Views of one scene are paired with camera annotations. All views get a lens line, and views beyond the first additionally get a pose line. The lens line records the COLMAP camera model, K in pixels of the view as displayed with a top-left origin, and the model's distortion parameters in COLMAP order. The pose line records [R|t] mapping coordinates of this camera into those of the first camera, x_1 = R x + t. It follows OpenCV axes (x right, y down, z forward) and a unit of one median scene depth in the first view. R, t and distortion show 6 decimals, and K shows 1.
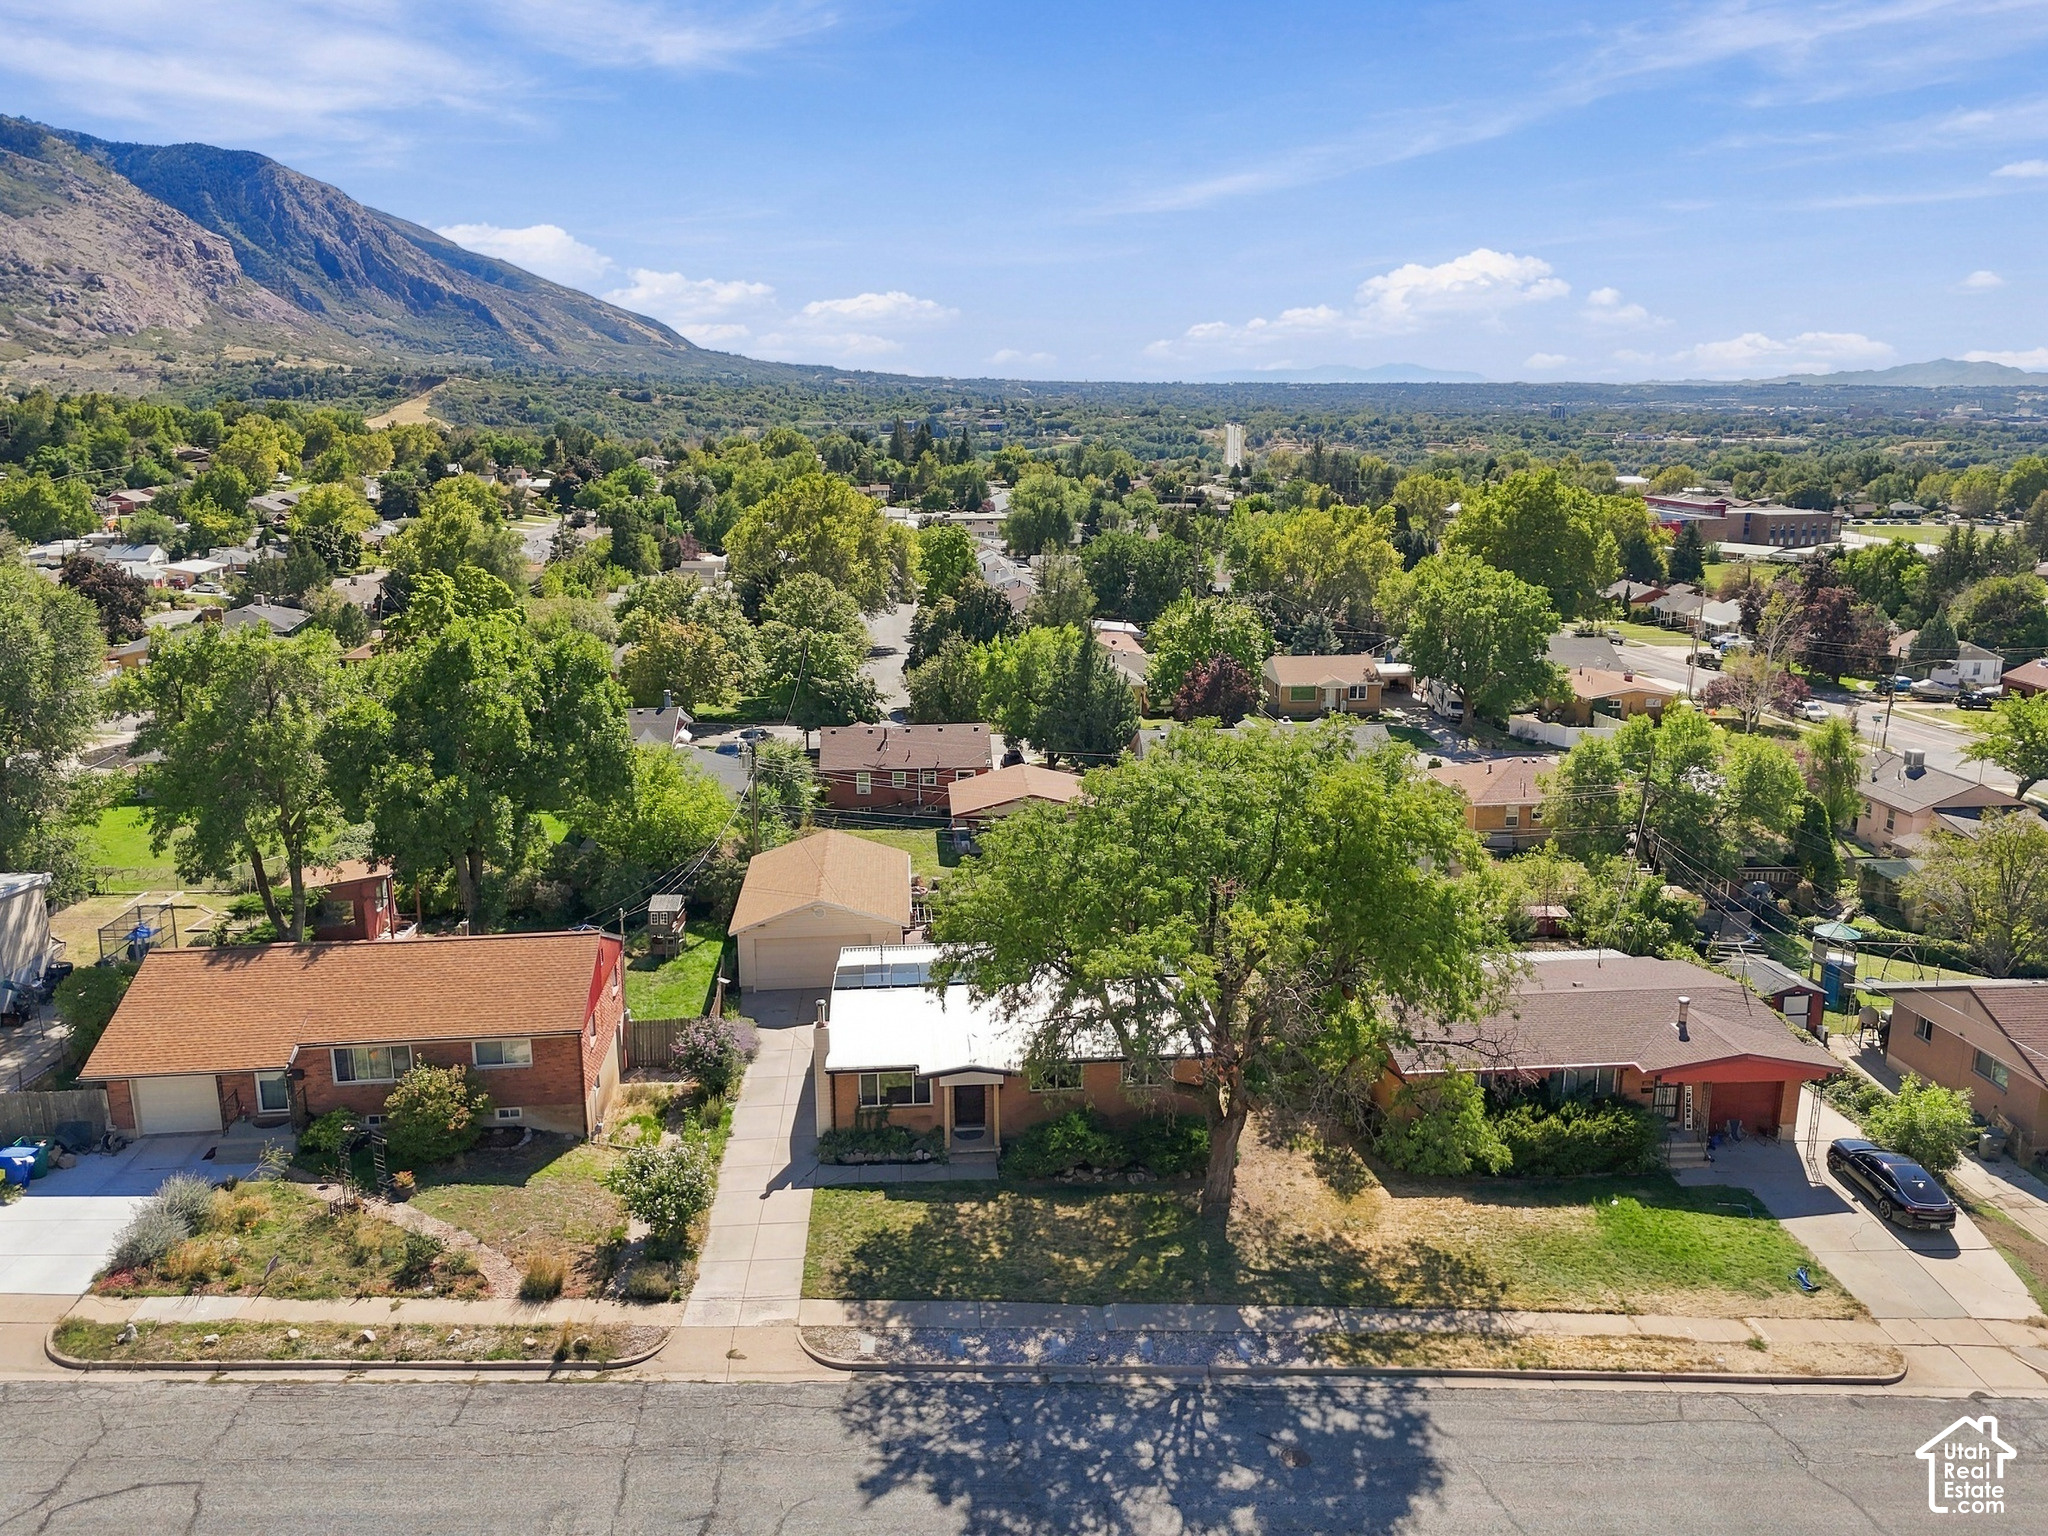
lens RADIAL K [[1504.8, 0, 1032.4], [0, 1504.8, 757.5], [0, 0, 1]] dist [0.059981, -0.051415]
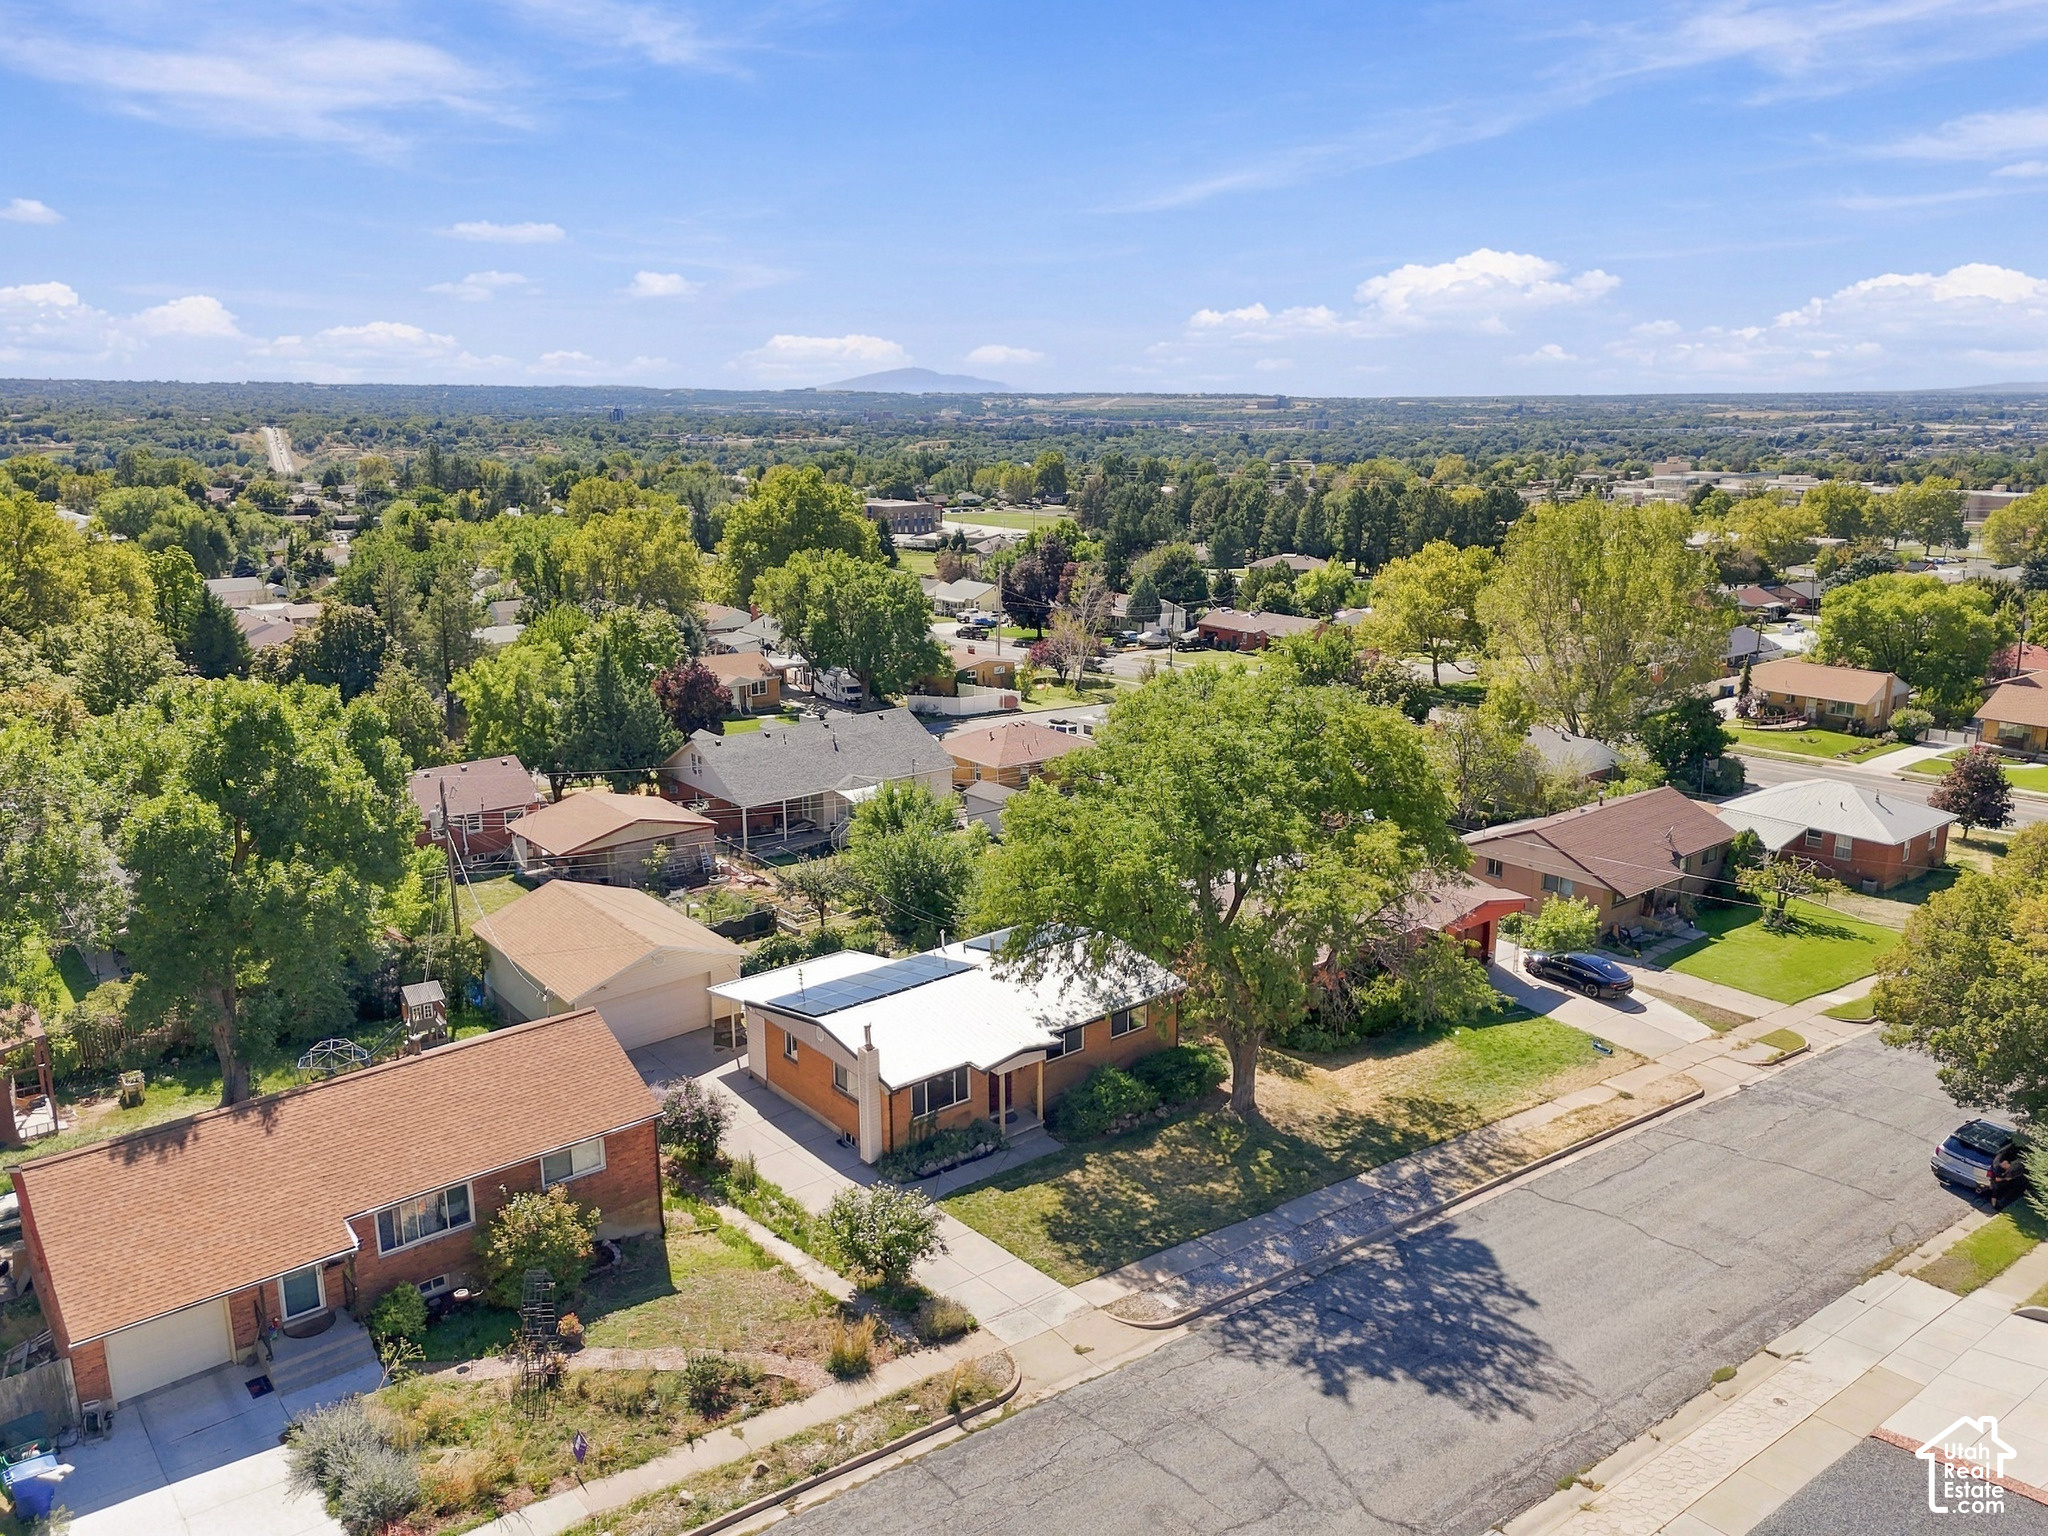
lens RADIAL K [[1504.8, 0, 1032.4], [0, 1504.8, 757.5], [0, 0, 1]] dist [0.059981, -0.051415]
pose [[0.827195, -0.132422, 0.546088, -0.573741], [0.133338, 0.990335, 0.038173, -0.030589], [-0.545866, 0.041238, 0.836857, 0.127527]]
